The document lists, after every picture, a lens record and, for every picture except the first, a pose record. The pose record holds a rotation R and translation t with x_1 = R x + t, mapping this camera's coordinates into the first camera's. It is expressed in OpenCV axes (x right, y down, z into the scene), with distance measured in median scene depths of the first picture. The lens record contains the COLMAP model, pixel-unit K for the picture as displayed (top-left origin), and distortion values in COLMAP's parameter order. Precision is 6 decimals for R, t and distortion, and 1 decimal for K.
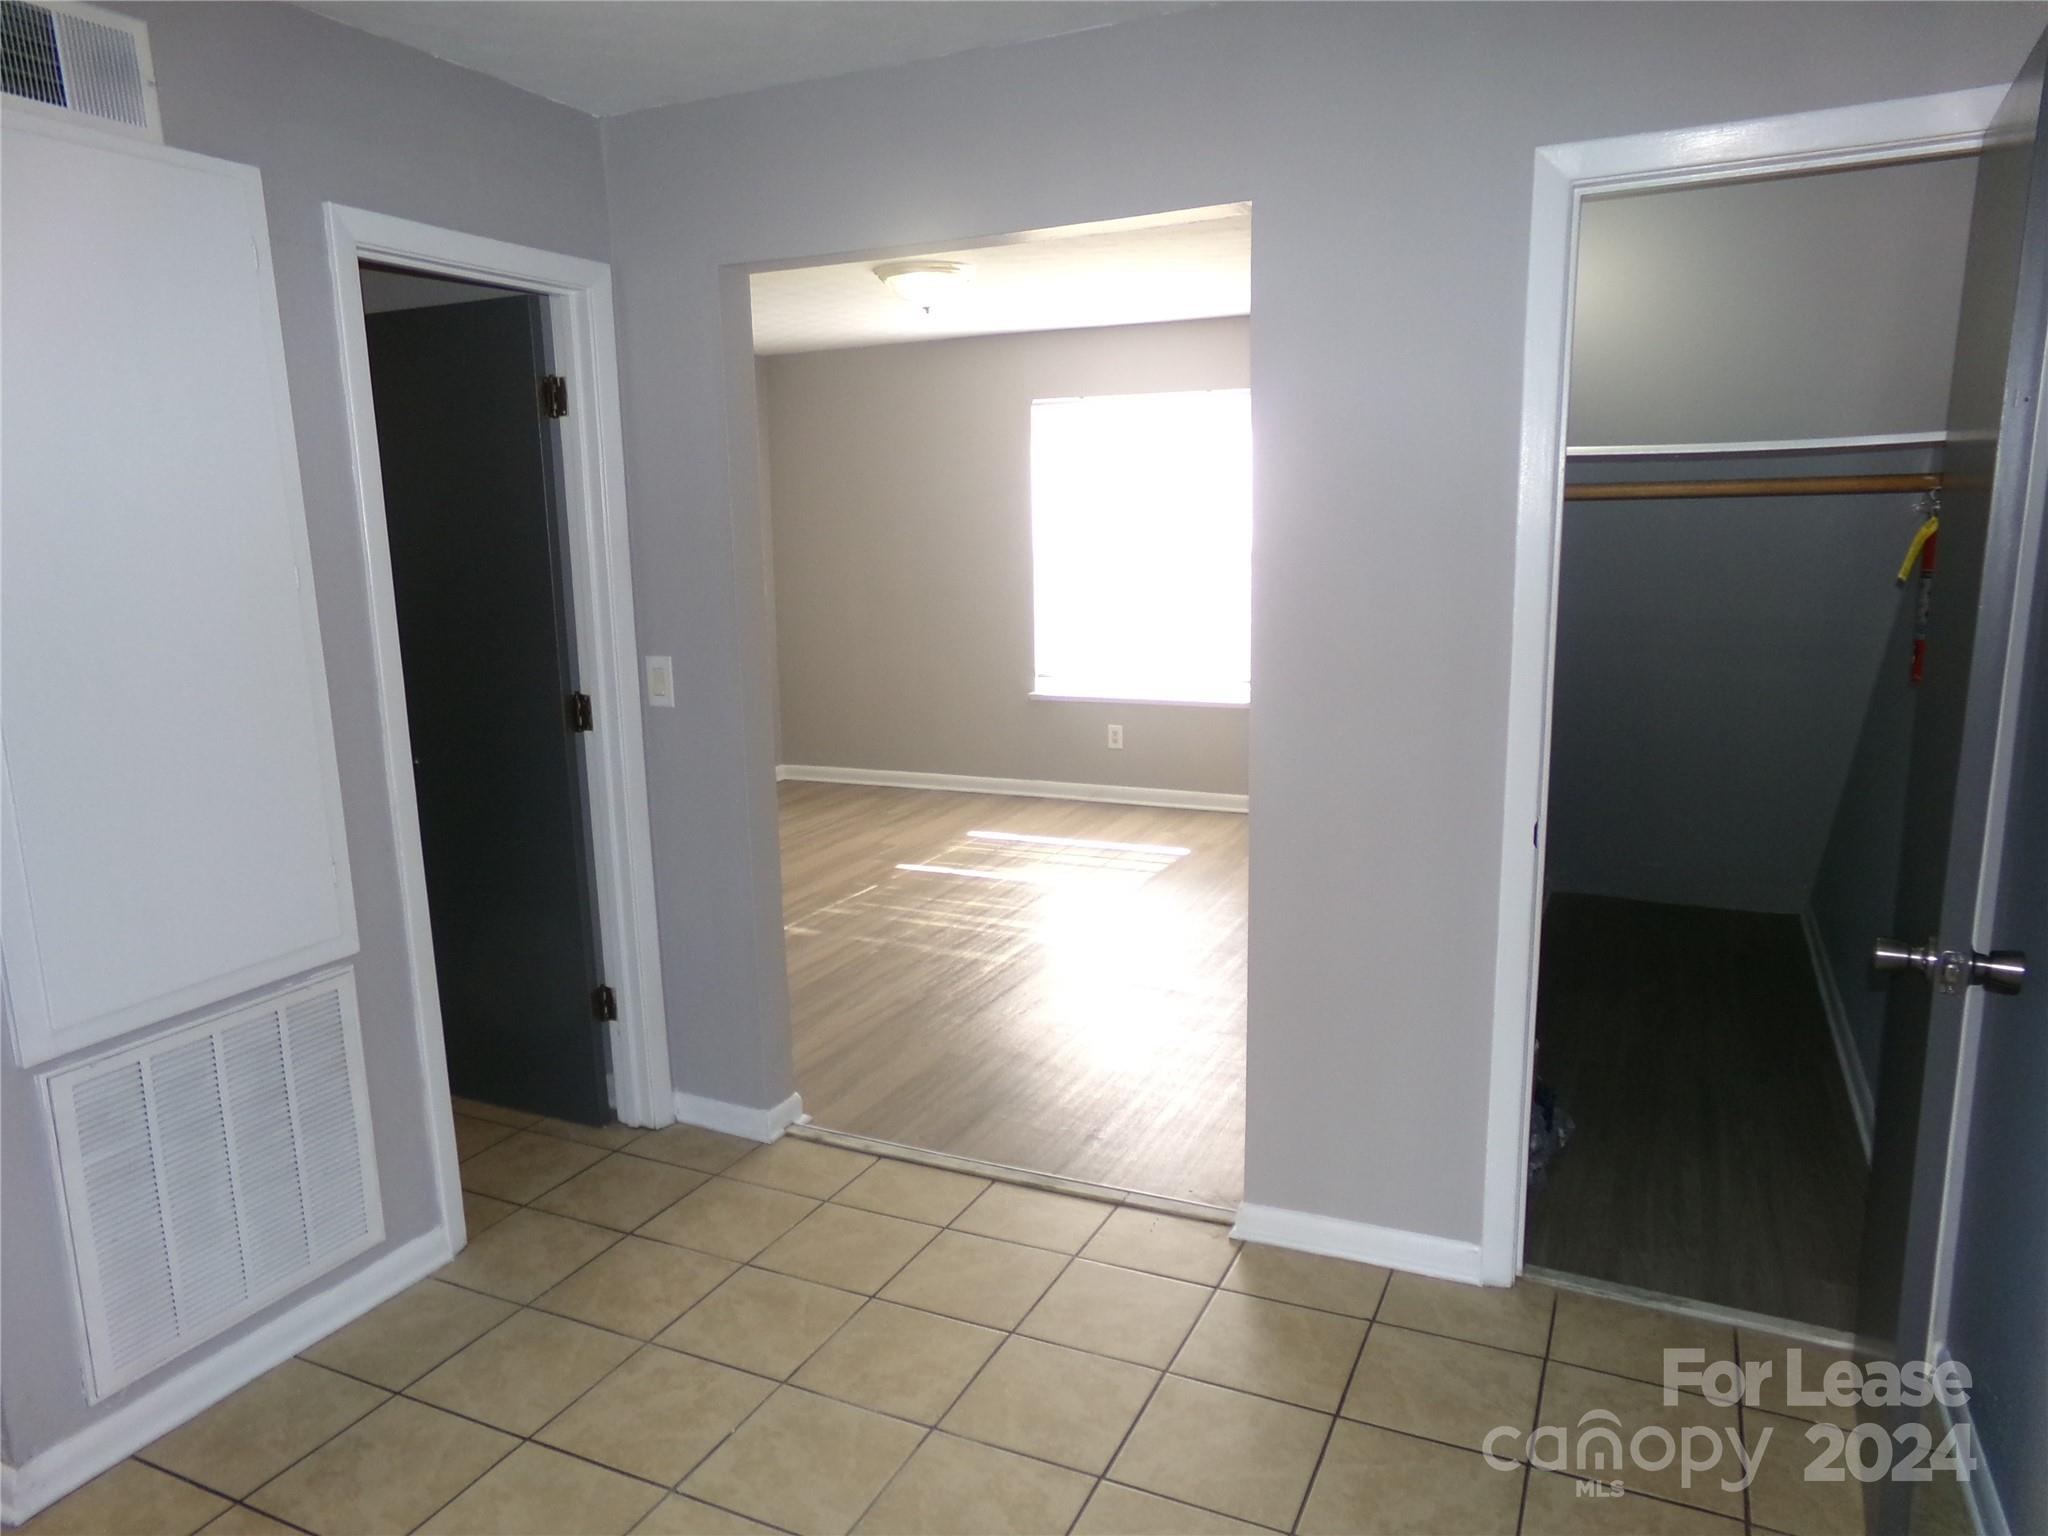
lens RADIAL K [[1396.6, 0, 978.3], [0, 1396.6, 773.1], [0, 0, 1]] dist [-0.107882, 0.000997]
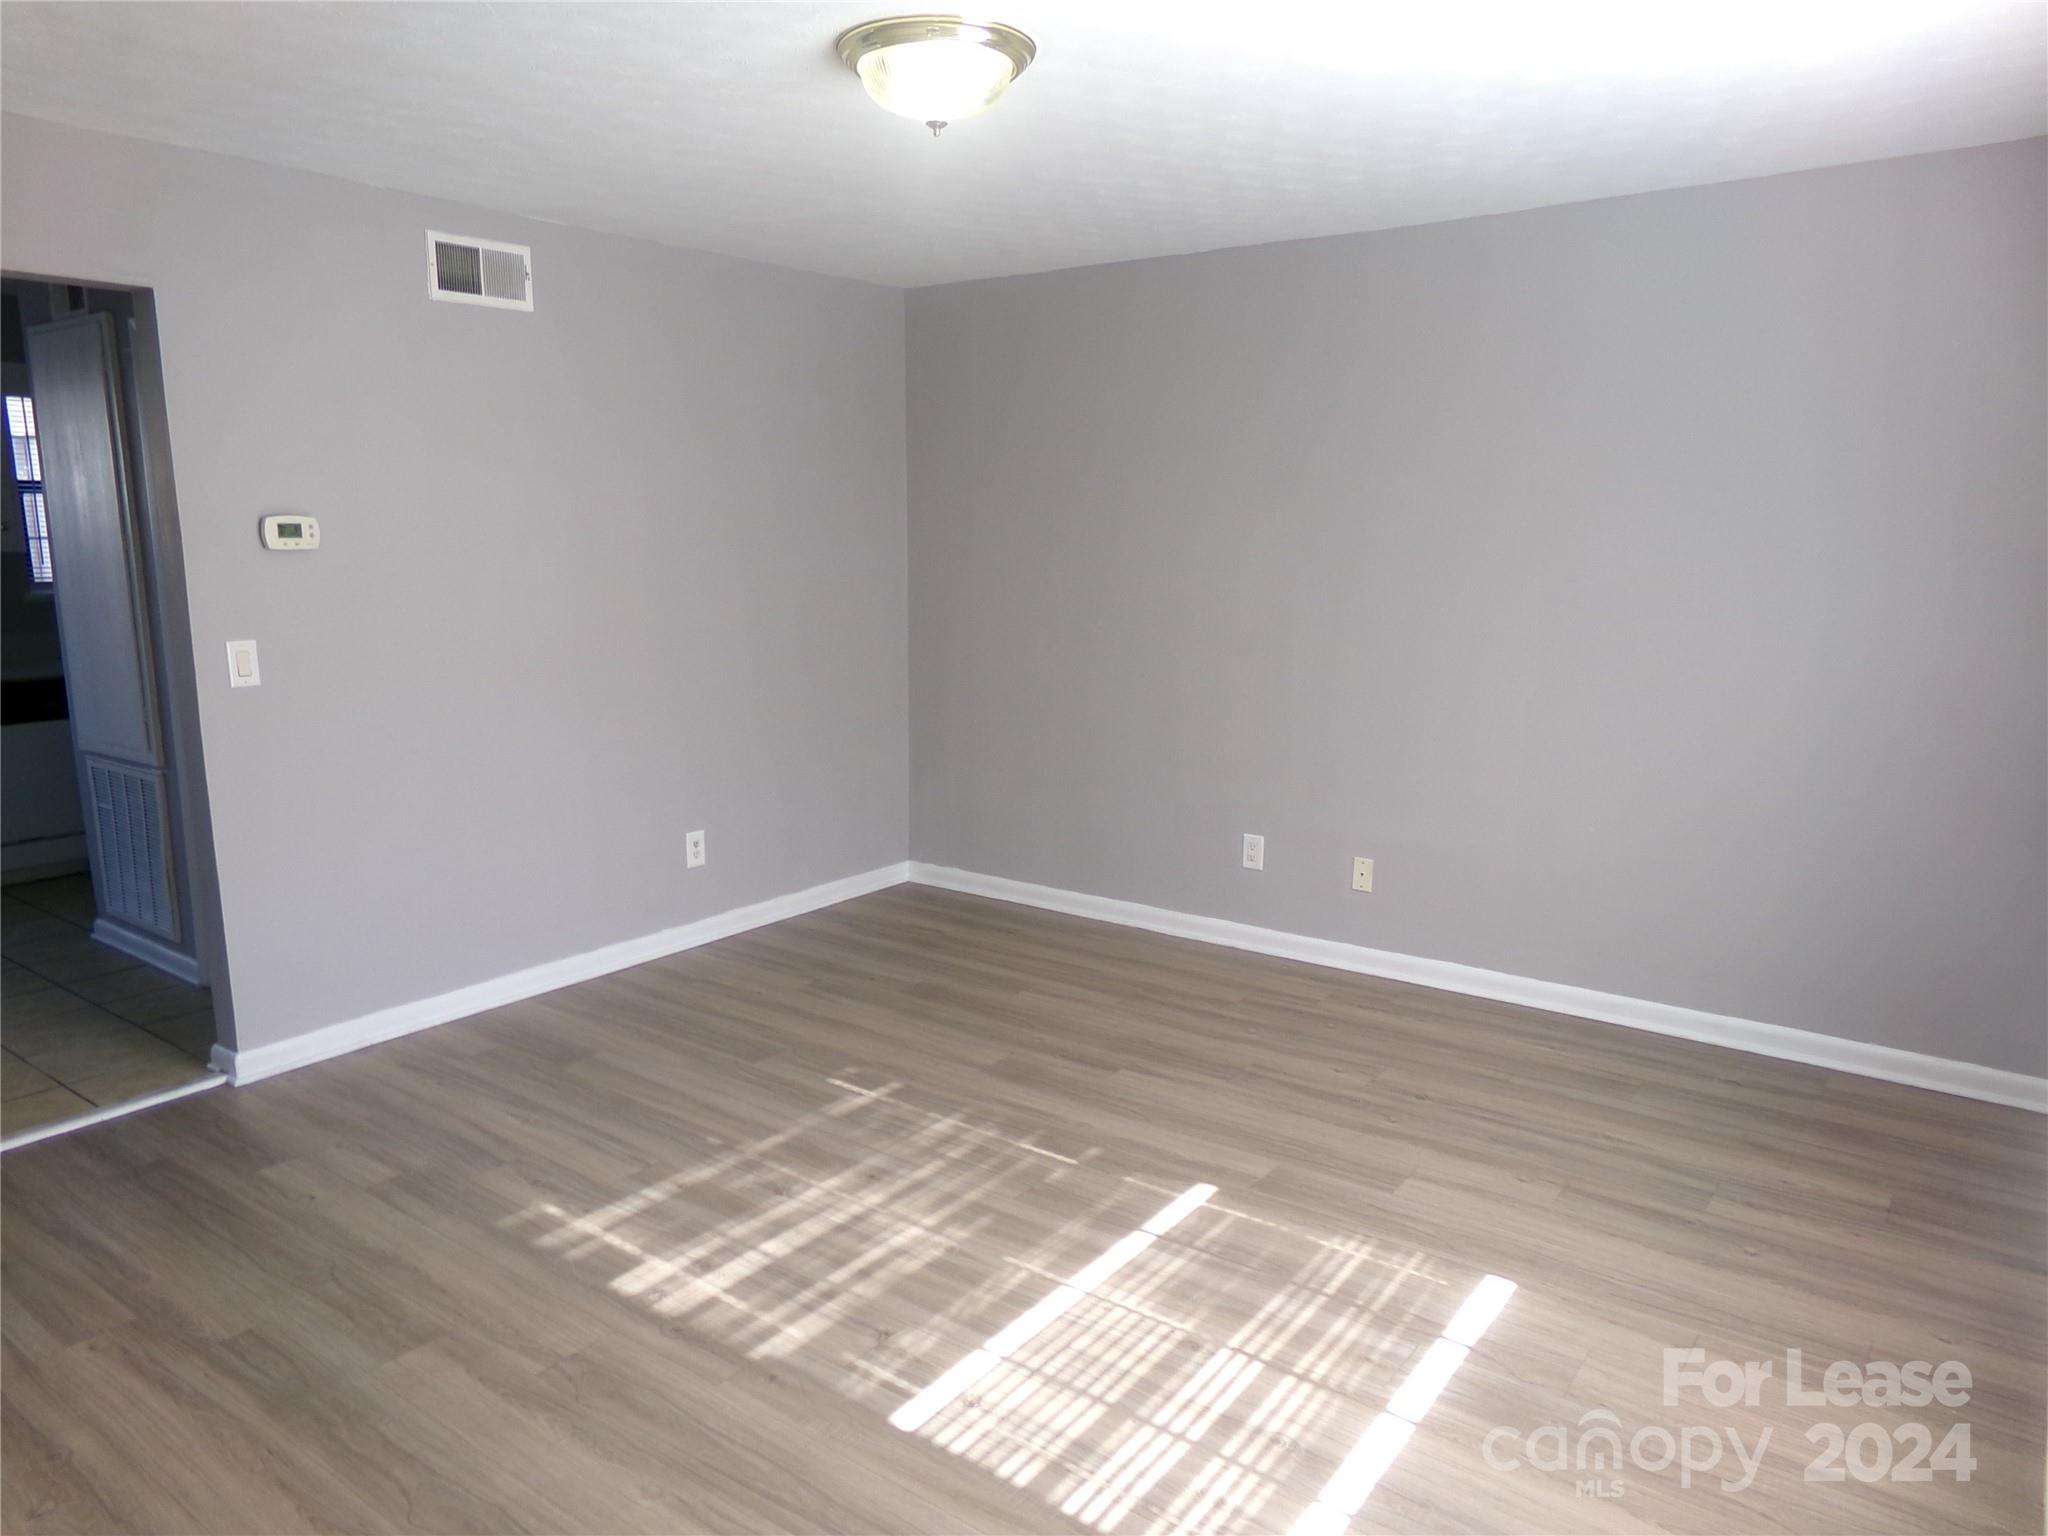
lens RADIAL K [[1400.5, 0, 1024.0], [0, 1400.5, 768.0], [0, 0, 1]] dist [-0.116620, 0.138721]
pose [[-0.177611, 0.196720, -0.964238, 0.488580], [-0.176686, 0.957521, 0.227894, -0.218405], [0.968110, 0.210844, -0.135308, 1.098435]]
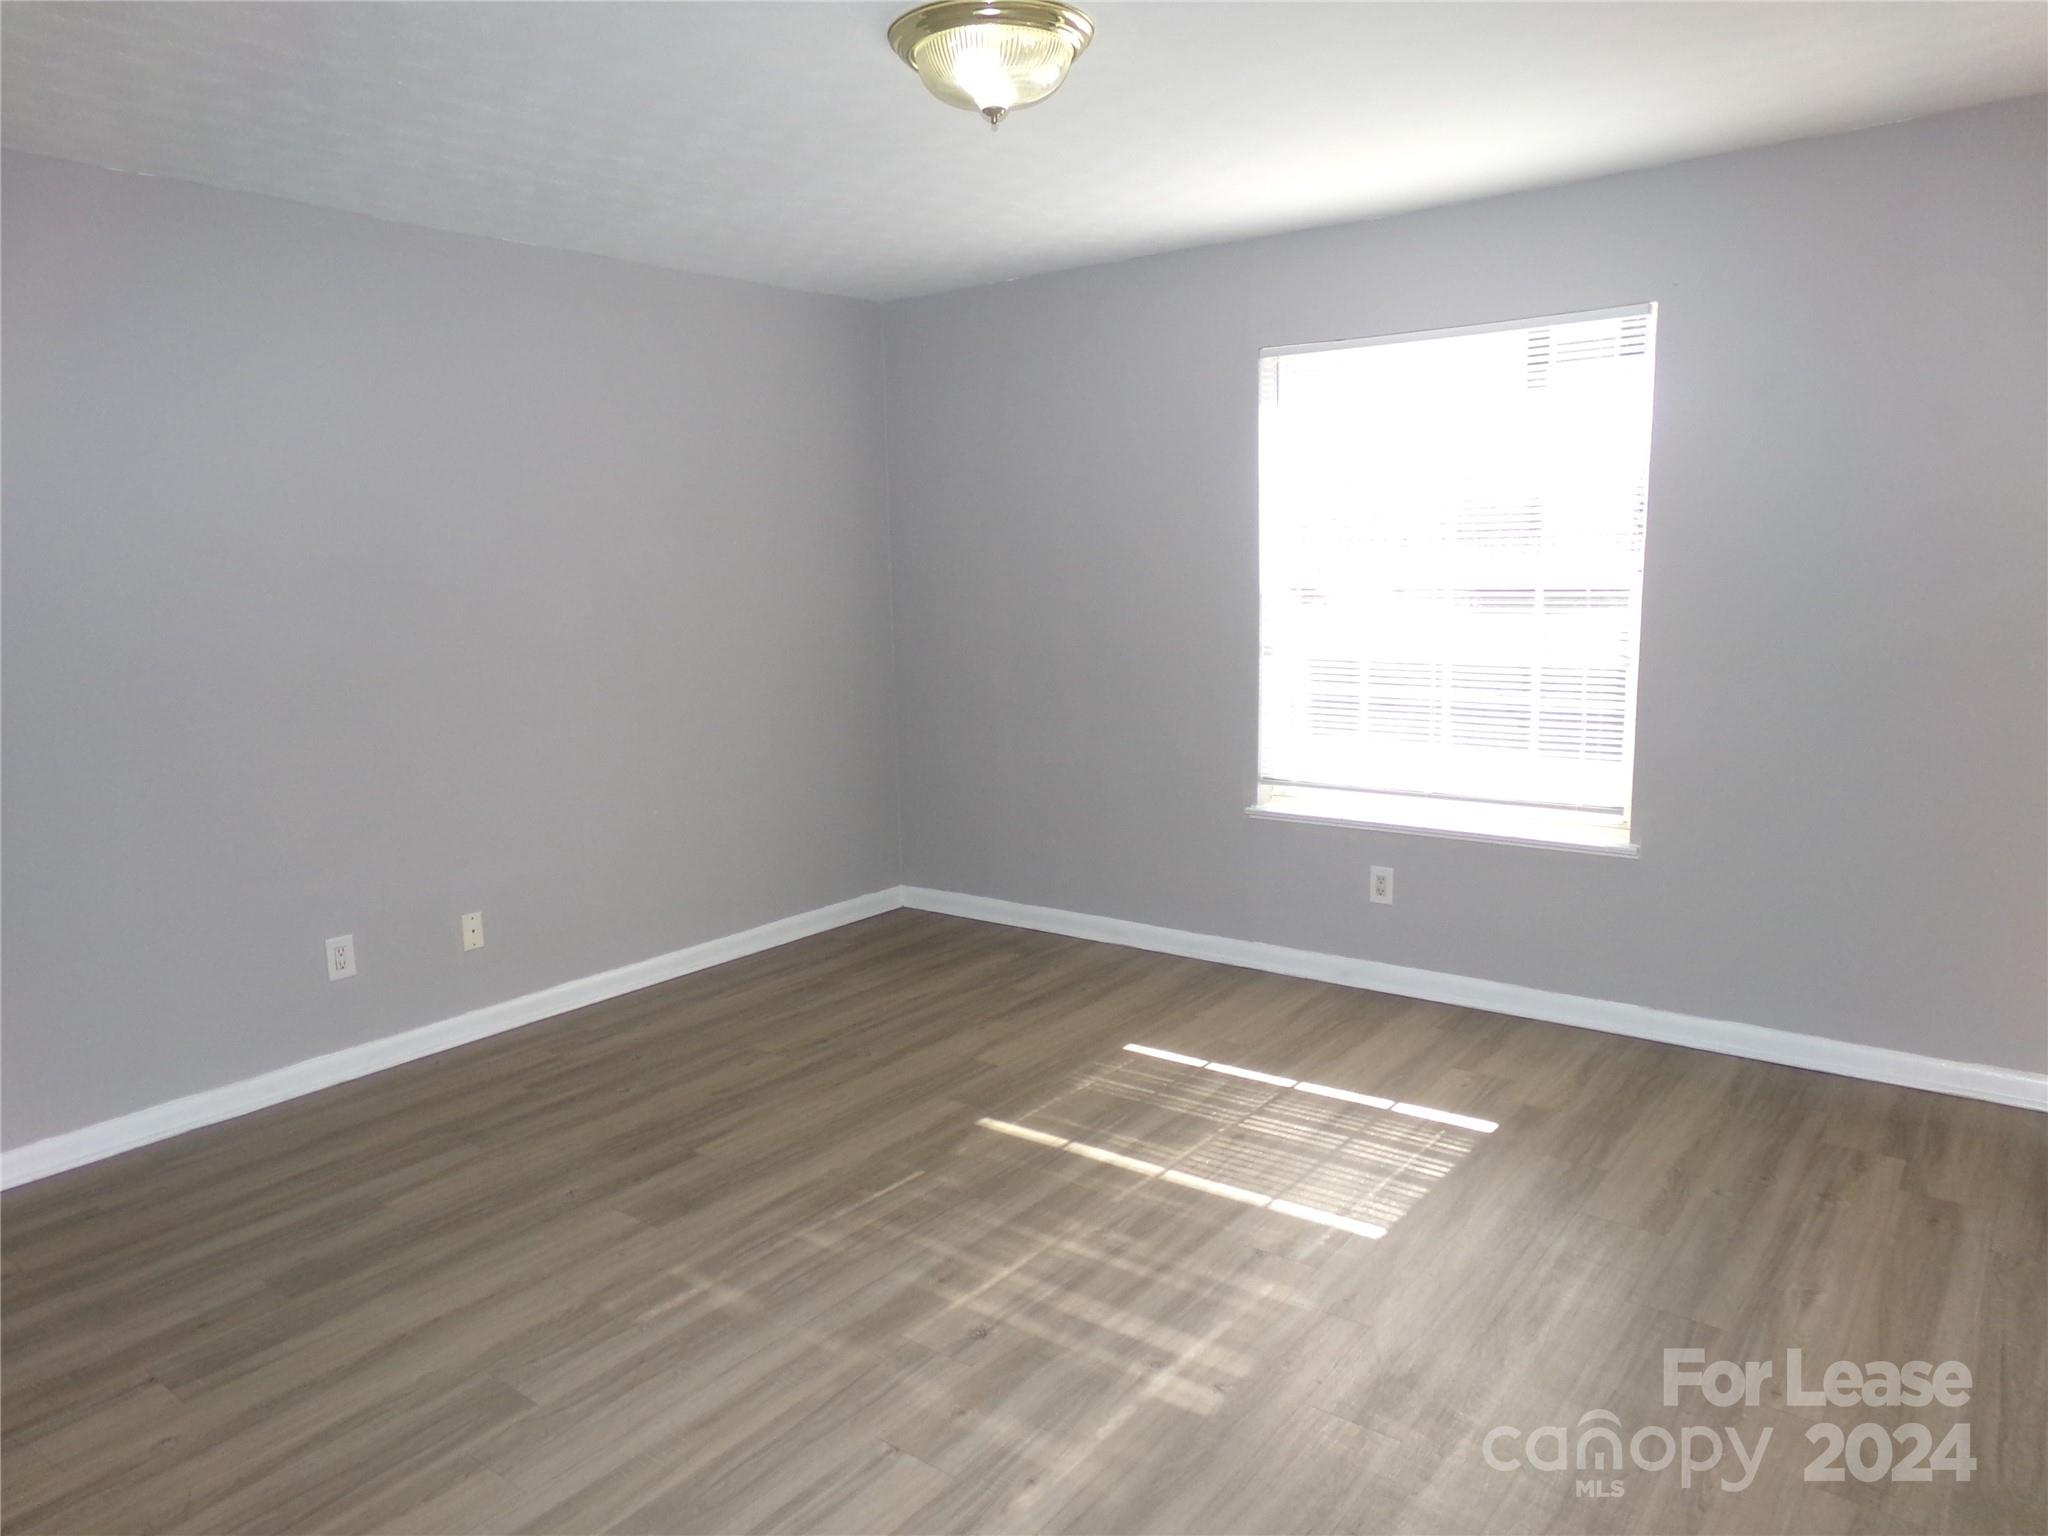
lens RADIAL K [[1400.5, 0, 1024.0], [0, 1400.5, 768.0], [0, 0, 1]] dist [-0.116620, 0.138721]
pose [[0.983011, 0.031431, -0.180835, 0.069709], [-0.035762, 0.999145, -0.020739, -0.080147], [0.180029, 0.026853, 0.983295, 0.481864]]
